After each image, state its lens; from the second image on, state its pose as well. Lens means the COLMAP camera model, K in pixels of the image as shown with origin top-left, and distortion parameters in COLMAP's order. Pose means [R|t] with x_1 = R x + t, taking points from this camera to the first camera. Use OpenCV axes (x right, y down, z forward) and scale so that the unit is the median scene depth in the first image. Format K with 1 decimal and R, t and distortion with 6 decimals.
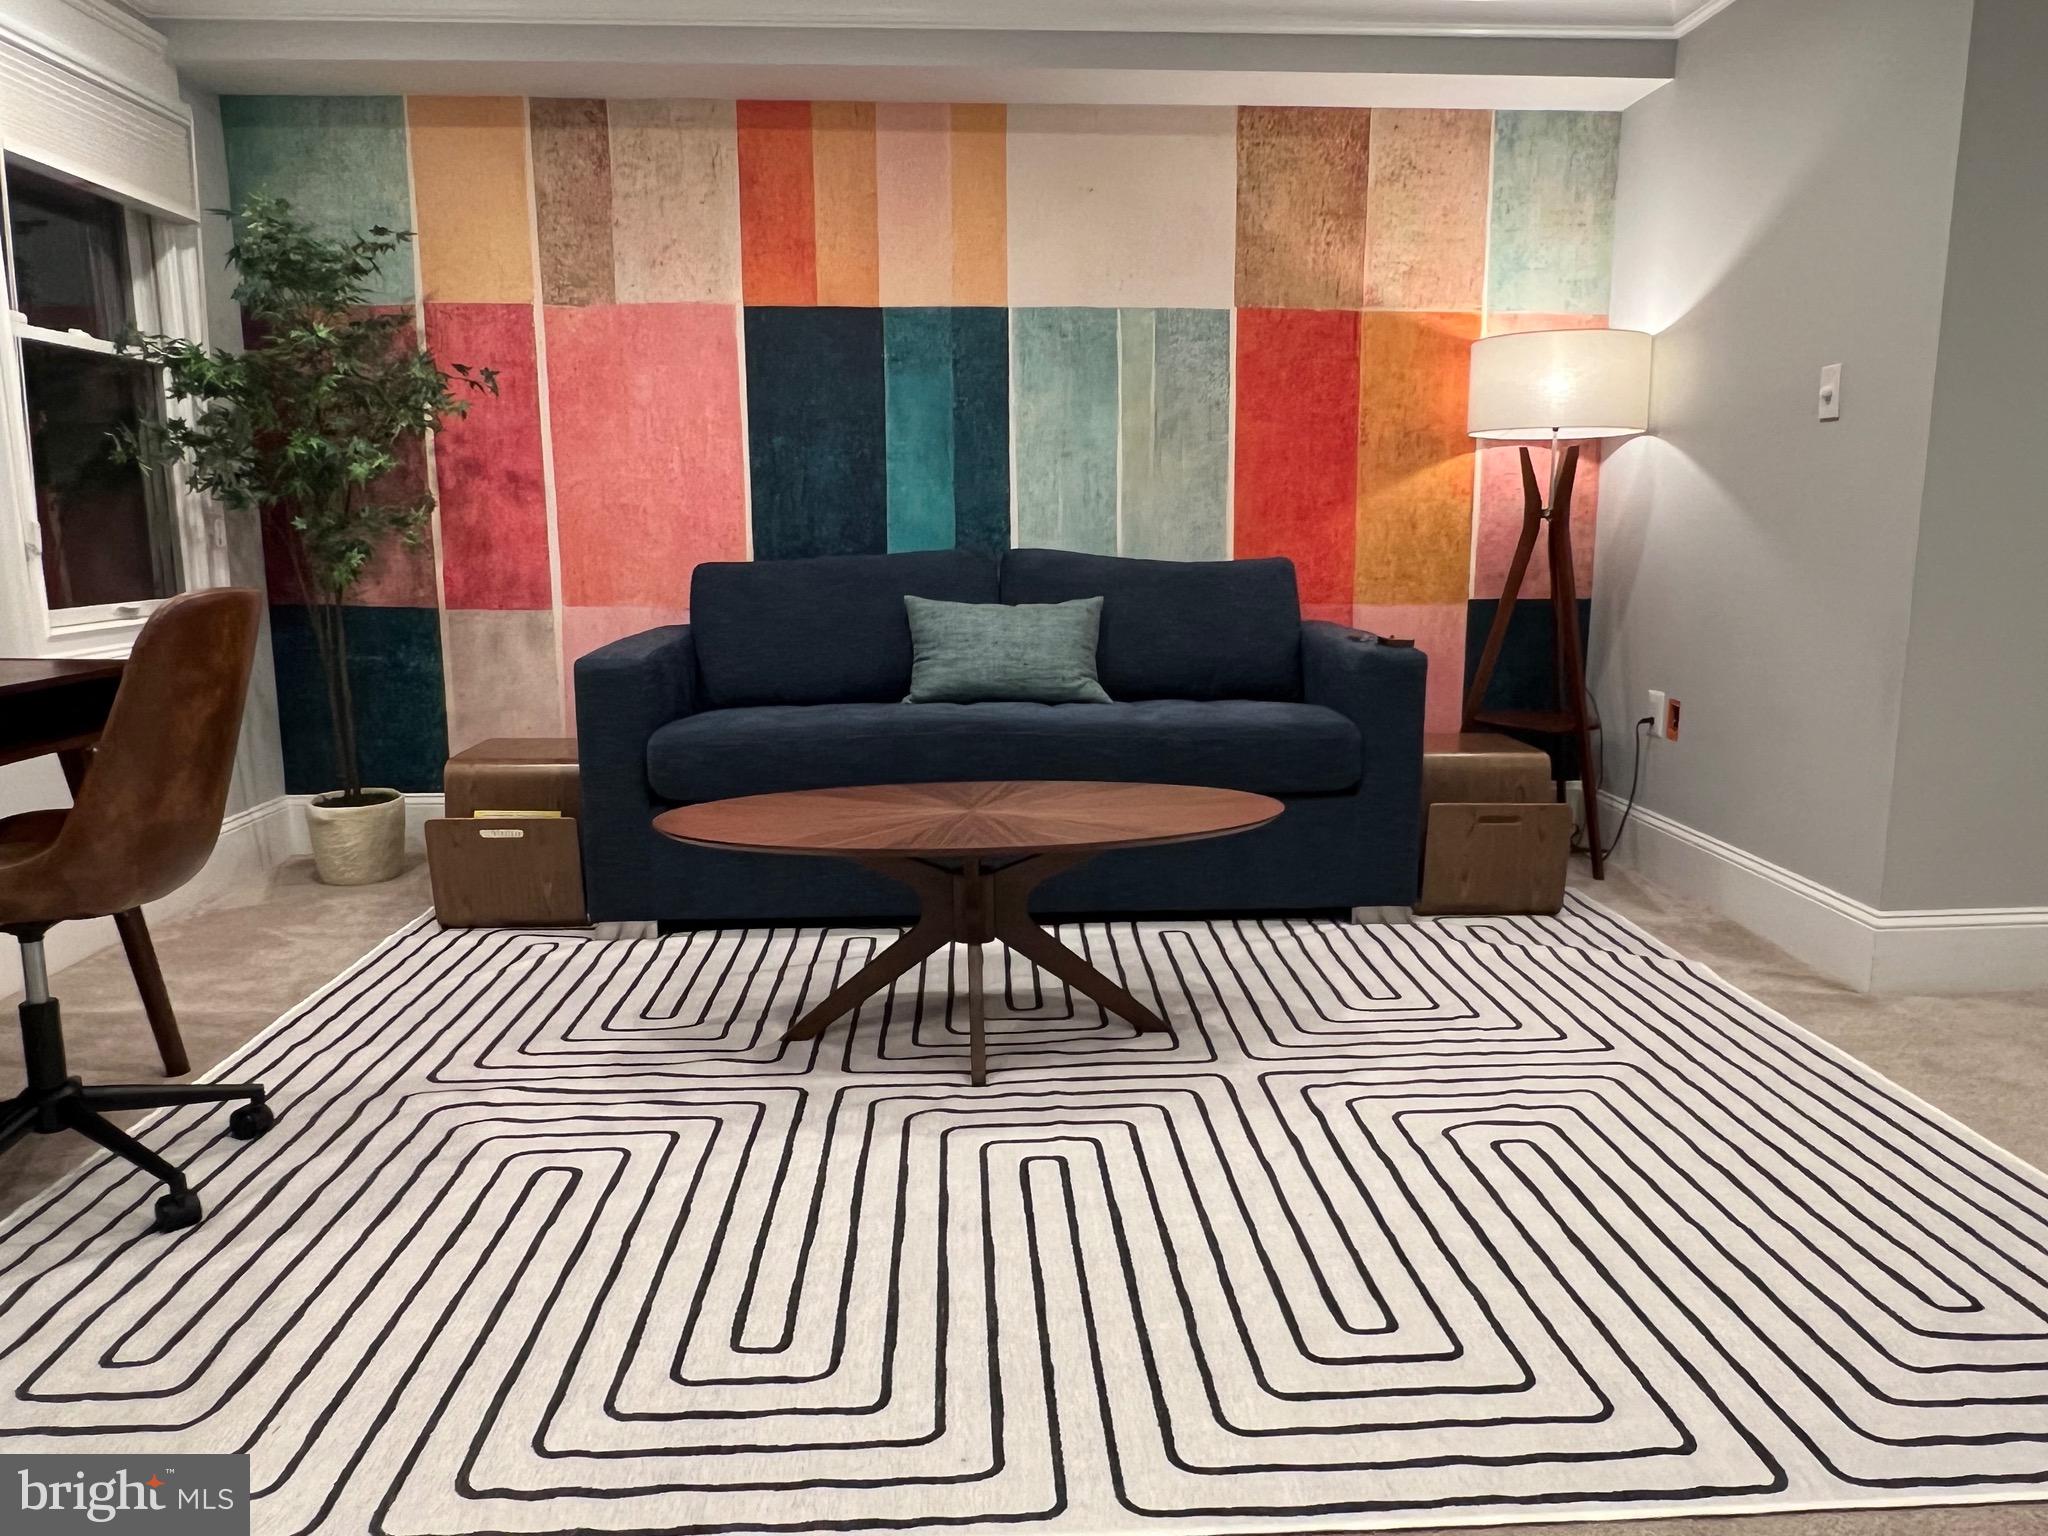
lens RADIAL K [[1460.3, 0, 1056.6], [0, 1460.3, 774.8], [0, 0, 1]] dist [-0.009842, 0.005097]
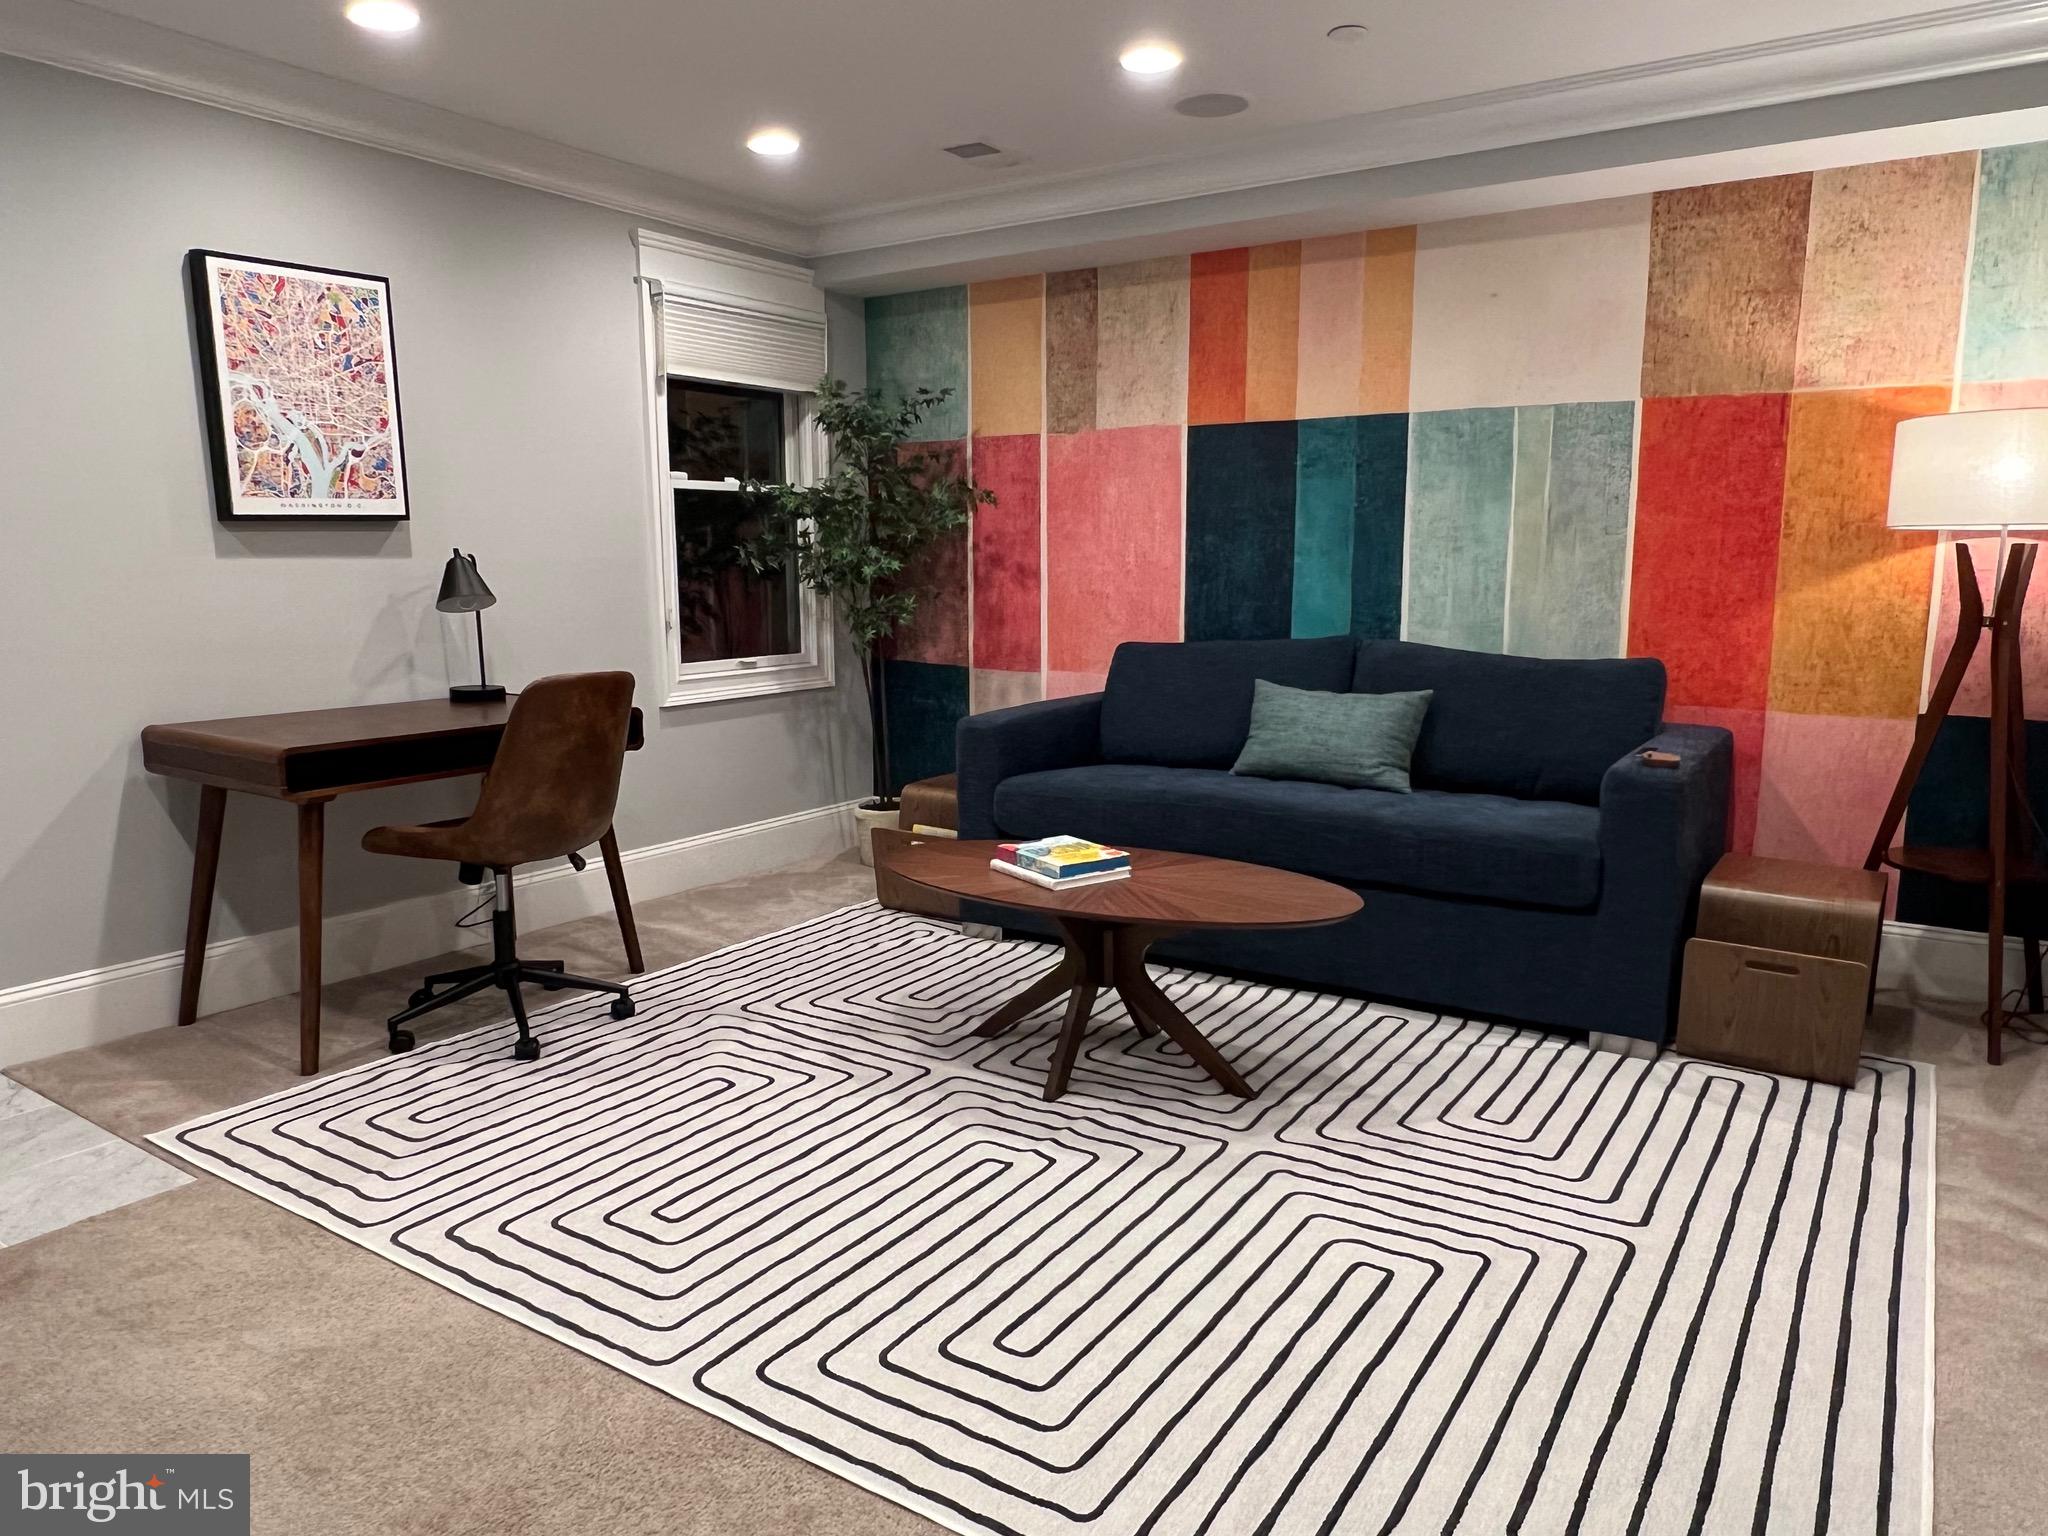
lens RADIAL K [[1368.8, 0, 994.4], [0, 1368.8, 775.8], [0, 0, 1]] dist [-0.009038, -0.002637]
pose [[0.797916, 0.095684, -0.595126, 0.352811], [-0.103624, 0.994396, 0.020944, -0.047092], [0.593795, 0.044957, 0.803360, 0.029582]]
